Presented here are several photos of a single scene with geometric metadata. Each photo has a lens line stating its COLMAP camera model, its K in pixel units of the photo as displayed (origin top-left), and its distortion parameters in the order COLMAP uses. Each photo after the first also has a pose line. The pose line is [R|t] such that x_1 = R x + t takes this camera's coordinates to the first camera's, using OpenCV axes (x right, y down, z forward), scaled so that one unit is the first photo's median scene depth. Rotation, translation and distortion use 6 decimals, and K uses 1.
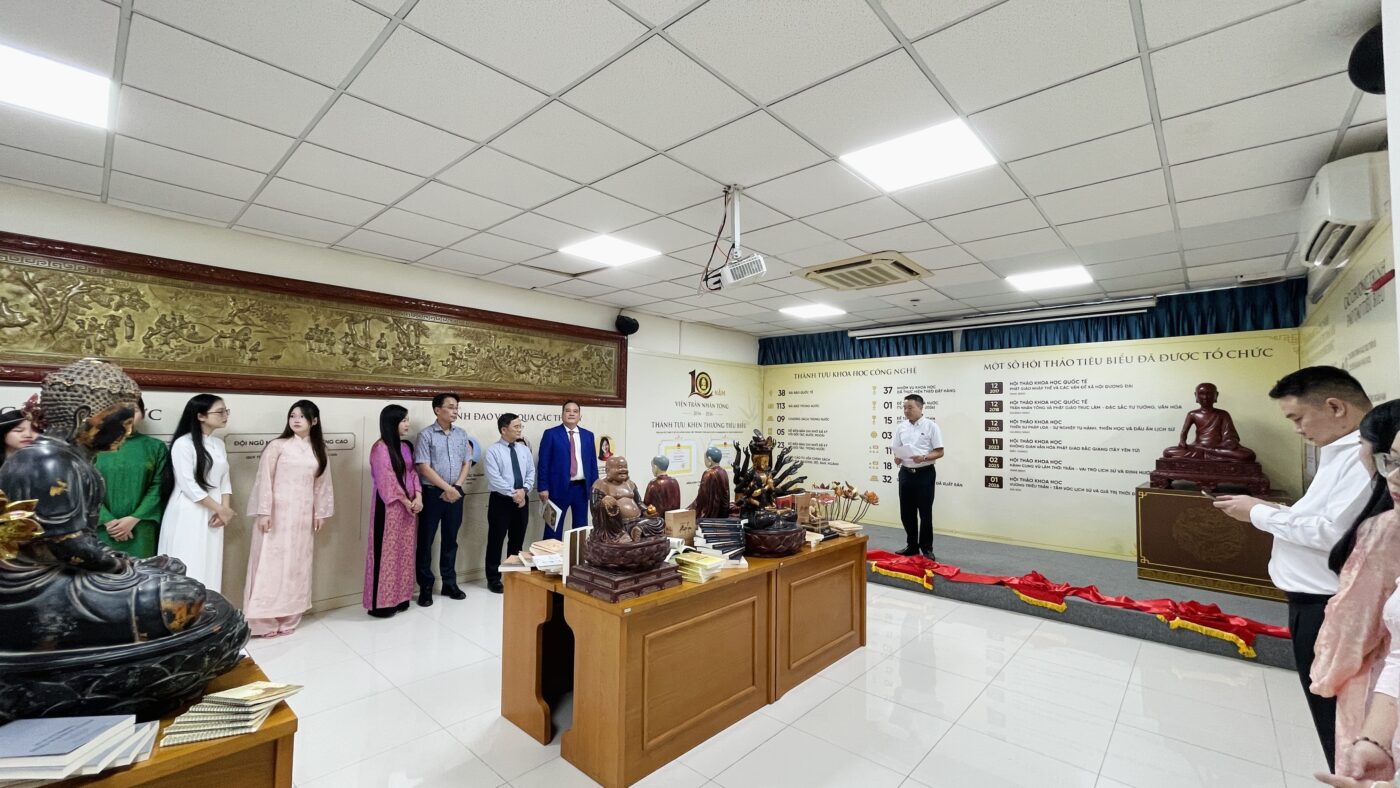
lens RADIAL K [[566.8, 0, 699.7], [0, 566.8, 396.1], [0, 0, 1]] dist [0.000274, 0.000019]
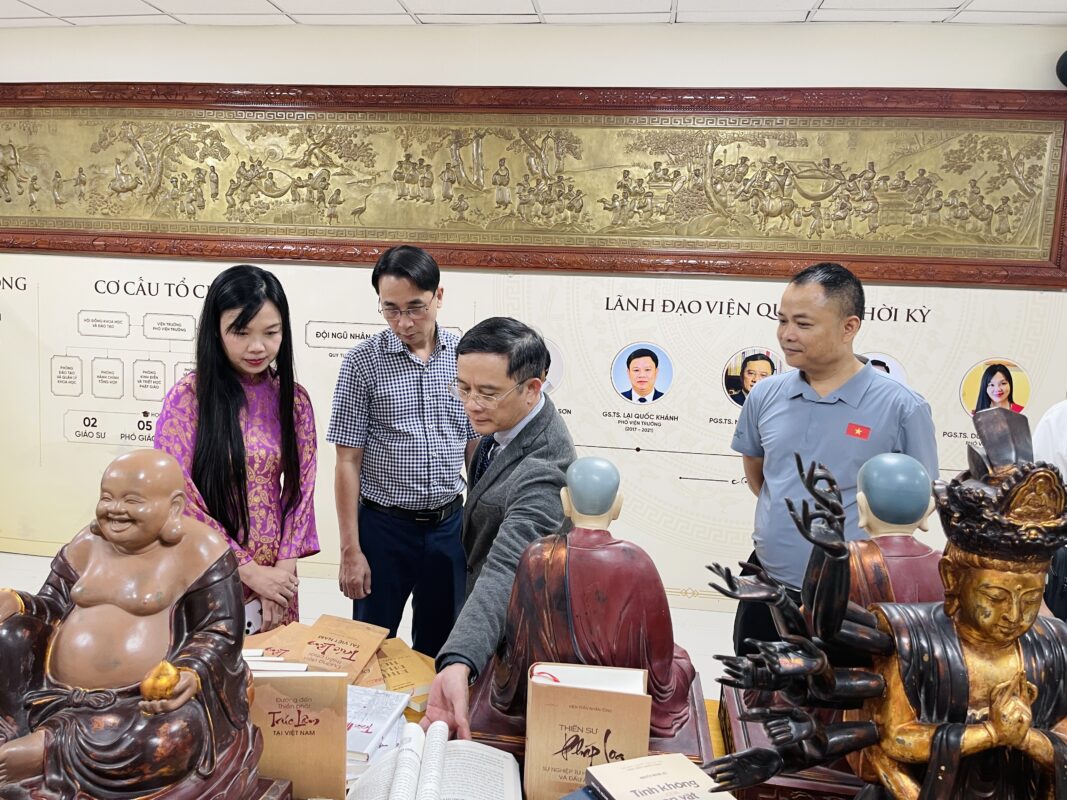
lens RADIAL K [[788.9, 0, 533.2], [0, 788.9, 399.0], [0, 0, 1]] dist [0.036150, -0.007436]
pose [[0.567381, 0.117465, -0.815034, 0.163377], [0.006791, 0.989072, 0.147276, 0.015337], [0.823427, -0.089097, 0.560383, 0.584393]]
